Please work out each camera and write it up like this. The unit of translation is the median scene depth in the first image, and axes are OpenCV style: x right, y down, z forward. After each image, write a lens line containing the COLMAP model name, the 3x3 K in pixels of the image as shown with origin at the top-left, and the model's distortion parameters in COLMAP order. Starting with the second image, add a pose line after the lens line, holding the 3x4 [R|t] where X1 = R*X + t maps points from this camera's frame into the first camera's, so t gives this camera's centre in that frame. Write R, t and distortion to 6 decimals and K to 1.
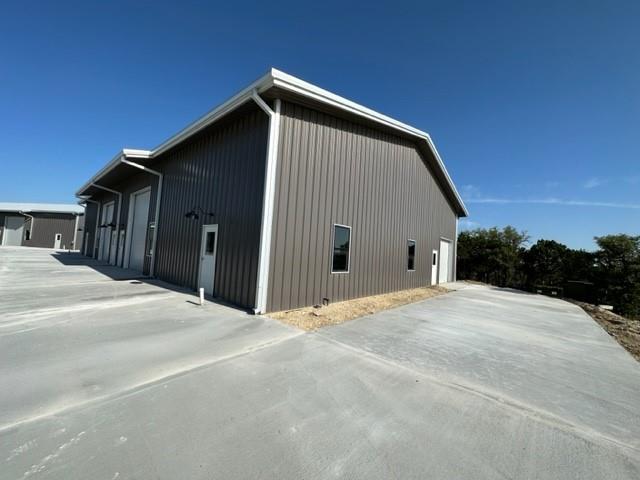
lens RADIAL K [[253.3, 0, 320.8], [0, 253.3, 238.9], [0, 0, 1]] dist [-0.002979, -0.000096]
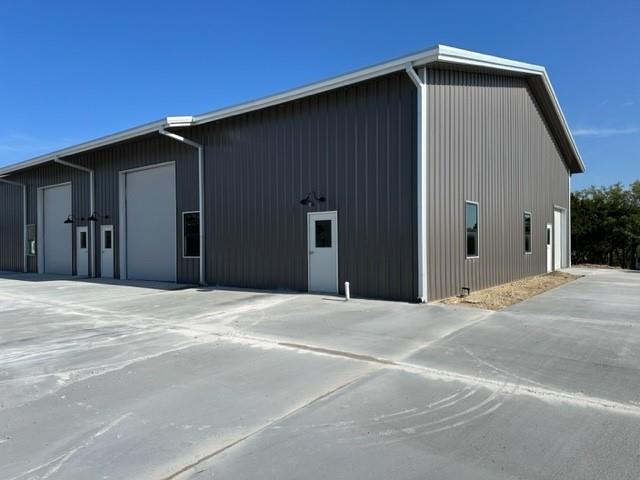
lens RADIAL K [[447.0, 0, 318.9], [0, 447.0, 239.2], [0, 0, 1]] dist [0.057939, -0.020171]
pose [[0.995971, -0.068281, 0.058126, -0.337511], [0.065379, 0.996585, 0.050435, -0.024470], [-0.061371, -0.046432, 0.997034, -0.302189]]
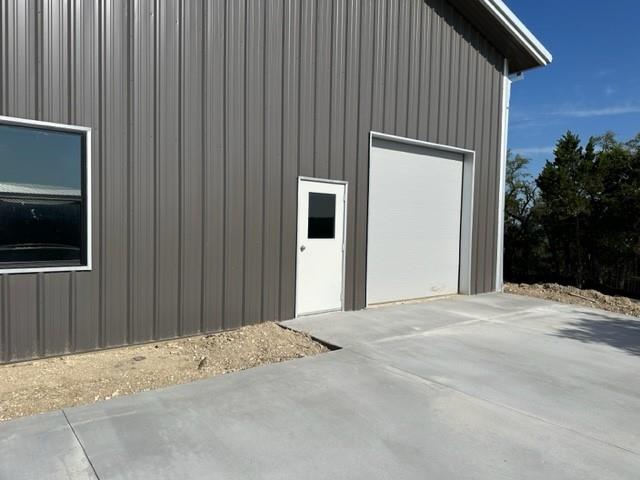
lens RADIAL K [[447.0, 0, 318.6], [0, 447.0, 239.5], [0, 0, 1]] dist [0.057939, -0.020171]
pose [[0.974837, -0.035529, -0.220069, 0.652464], [0.051583, 0.996376, 0.067638, 0.089382], [0.216868, -0.077288, 0.973136, 0.650652]]
